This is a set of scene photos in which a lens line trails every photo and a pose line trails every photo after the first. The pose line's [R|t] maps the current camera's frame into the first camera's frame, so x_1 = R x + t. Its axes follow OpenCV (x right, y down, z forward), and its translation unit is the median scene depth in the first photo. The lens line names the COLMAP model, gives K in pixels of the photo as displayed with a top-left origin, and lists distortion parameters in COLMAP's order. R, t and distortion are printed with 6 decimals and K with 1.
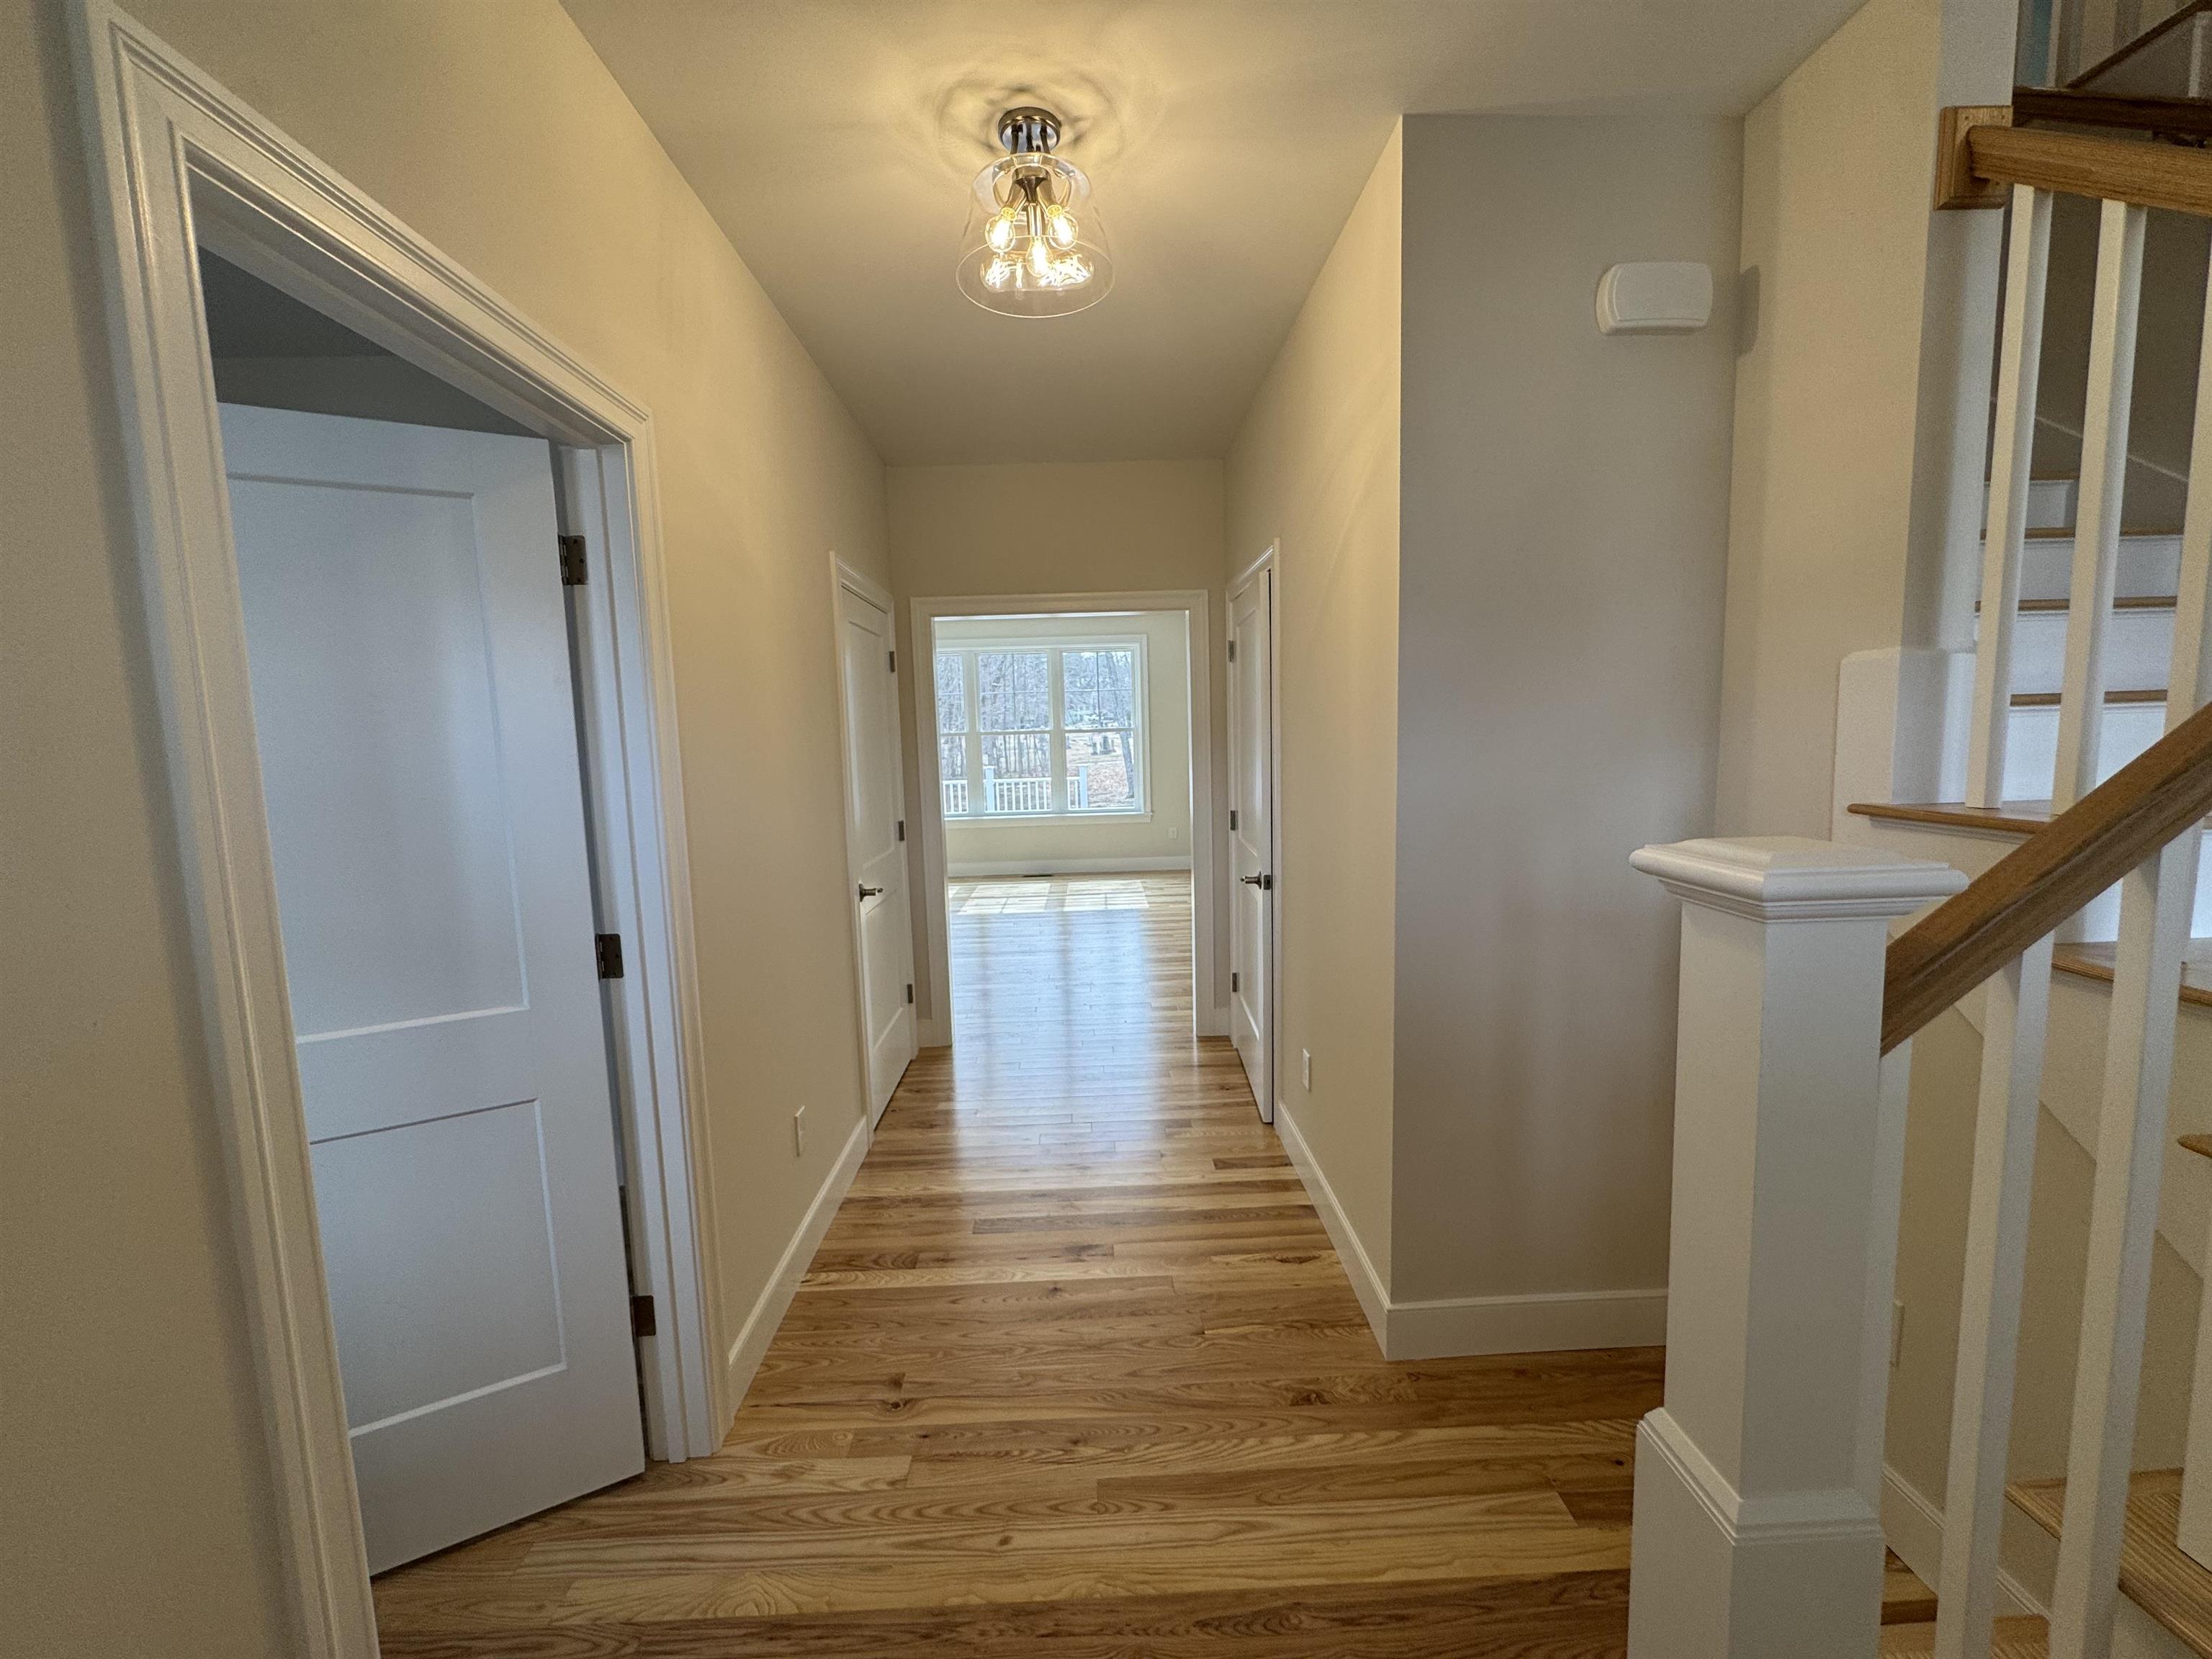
lens RADIAL K [[893.1, 0, 1097.7], [0, 893.1, 827.4], [0, 0, 1]] dist [-0.003131, 0.002526]
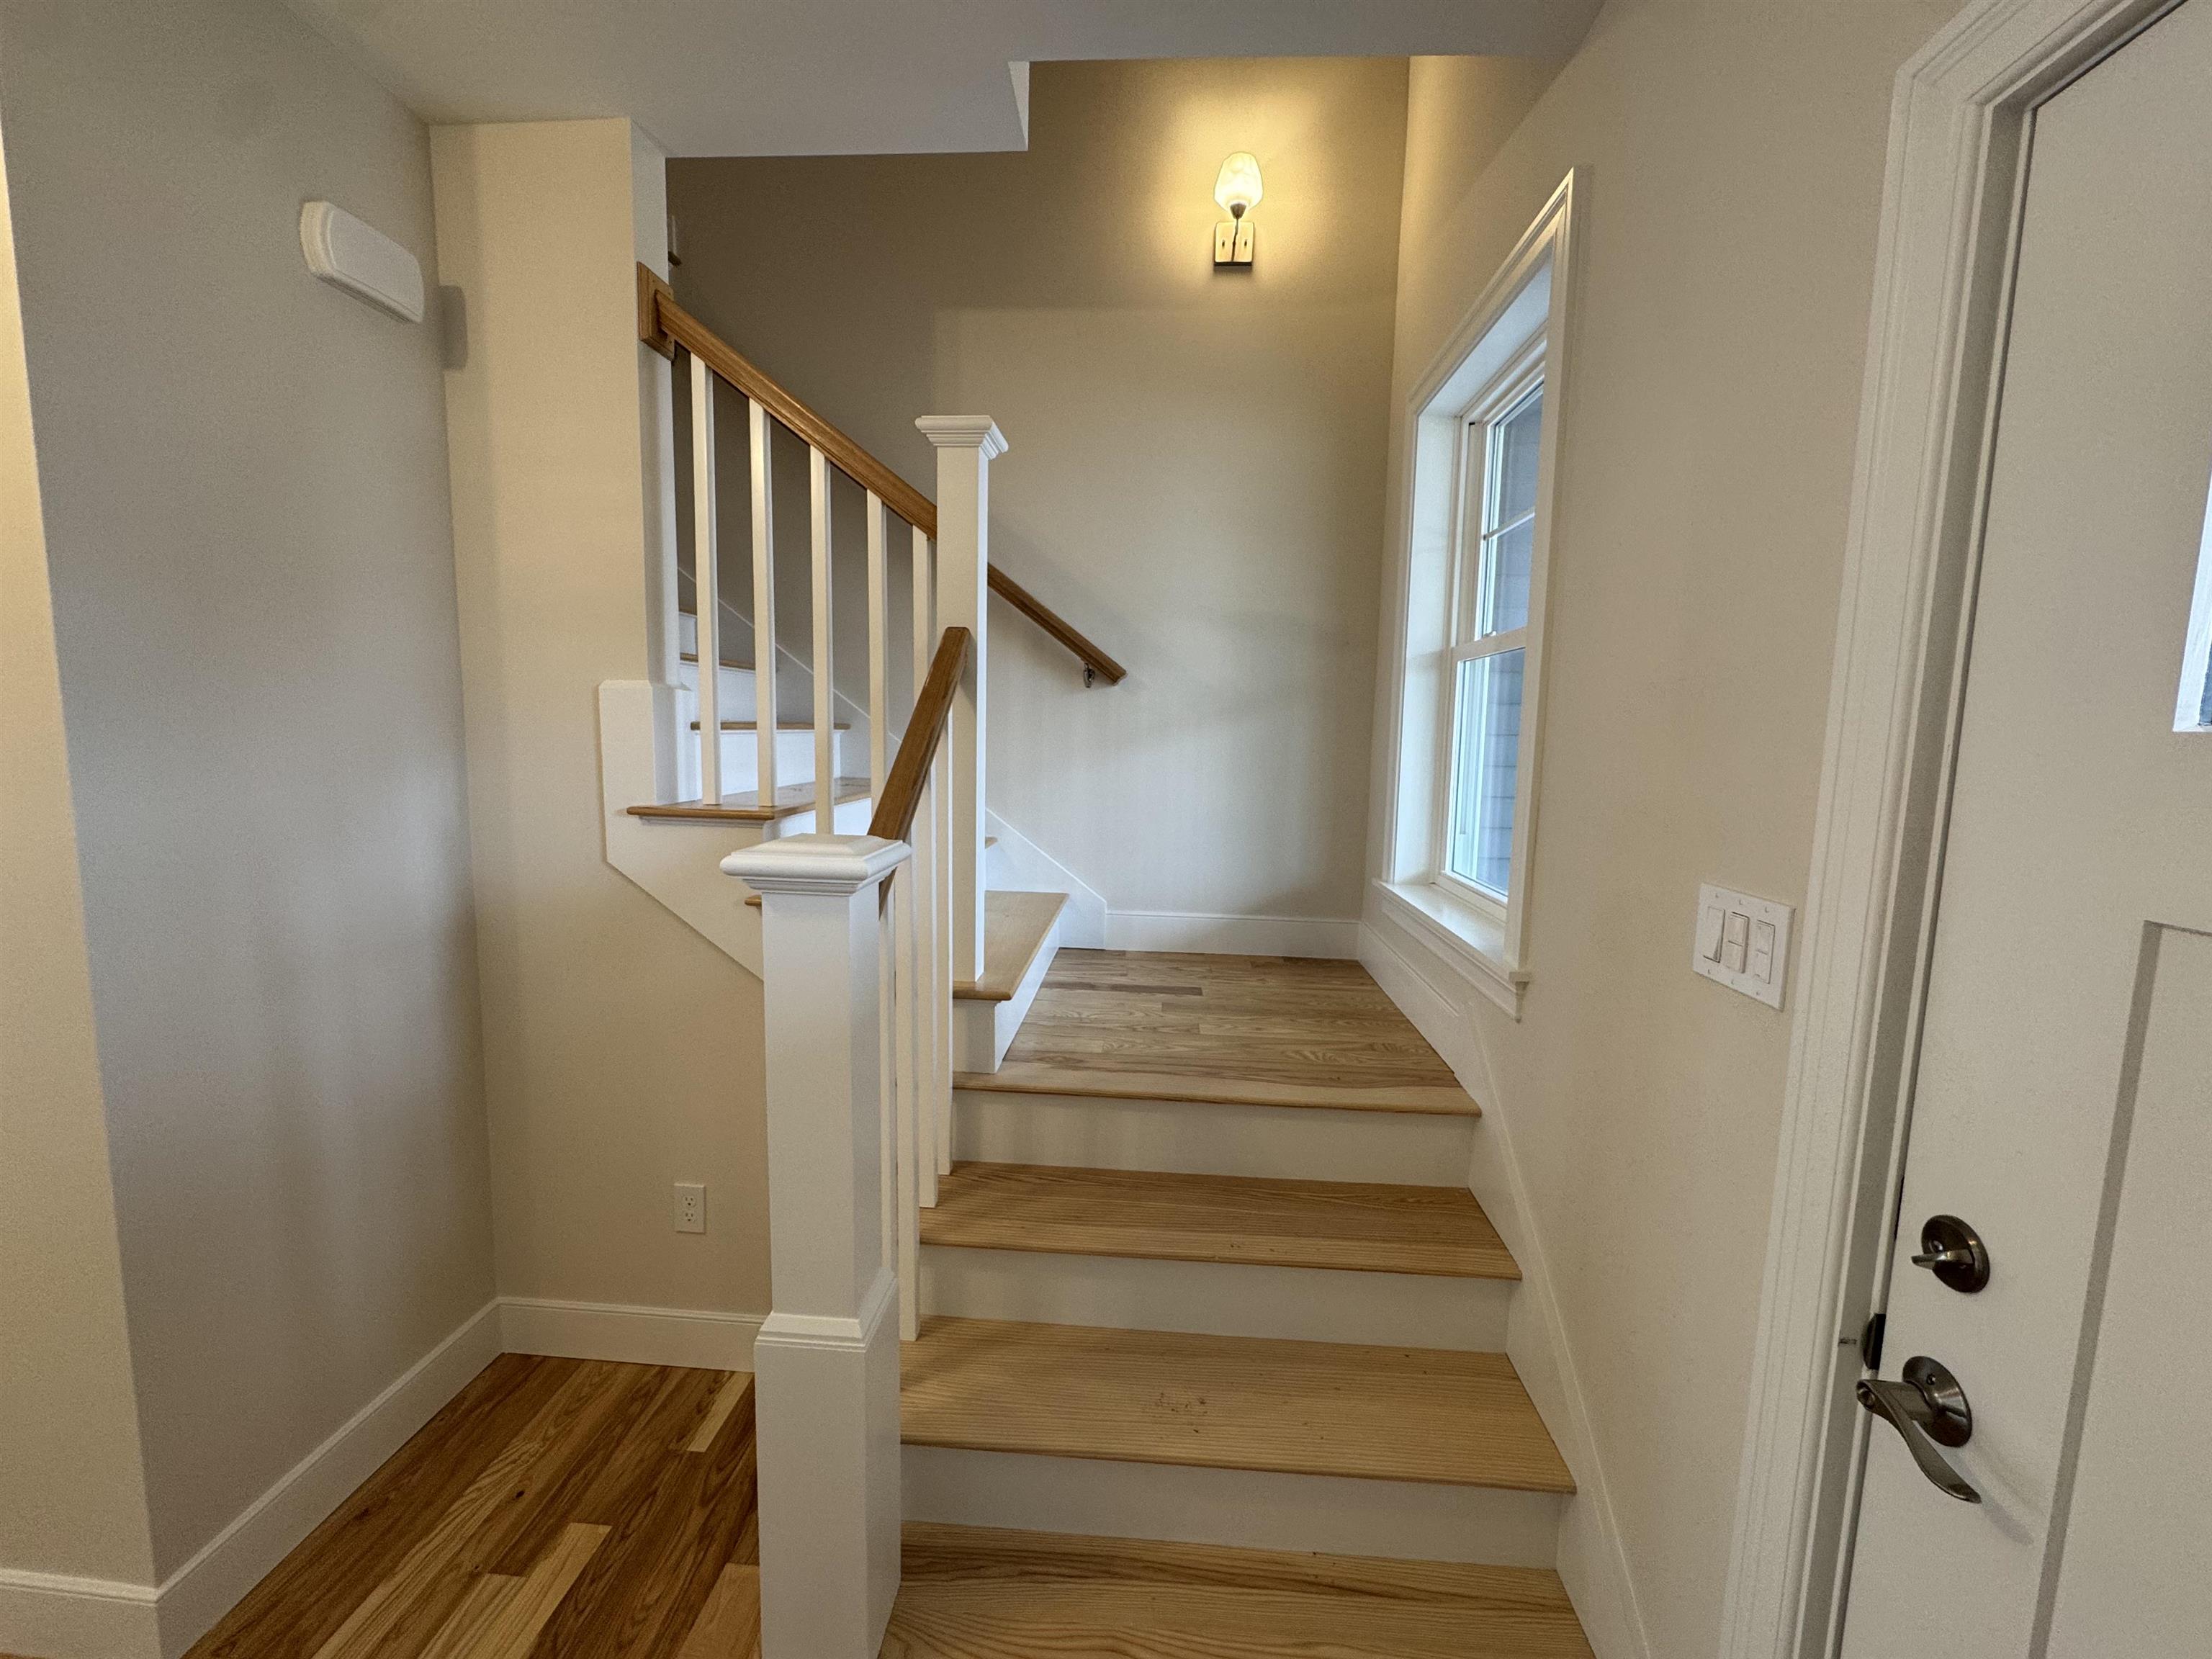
lens RADIAL K [[893.1, 0, 1095.6], [0, 893.1, 832.4], [0, 0, 1]] dist [-0.003131, 0.002526]
pose [[0.104544, -0.085876, 0.990806, -0.266572], [0.083055, 0.993539, 0.077350, -0.030631], [-0.991046, 0.074205, 0.111001, 0.225917]]
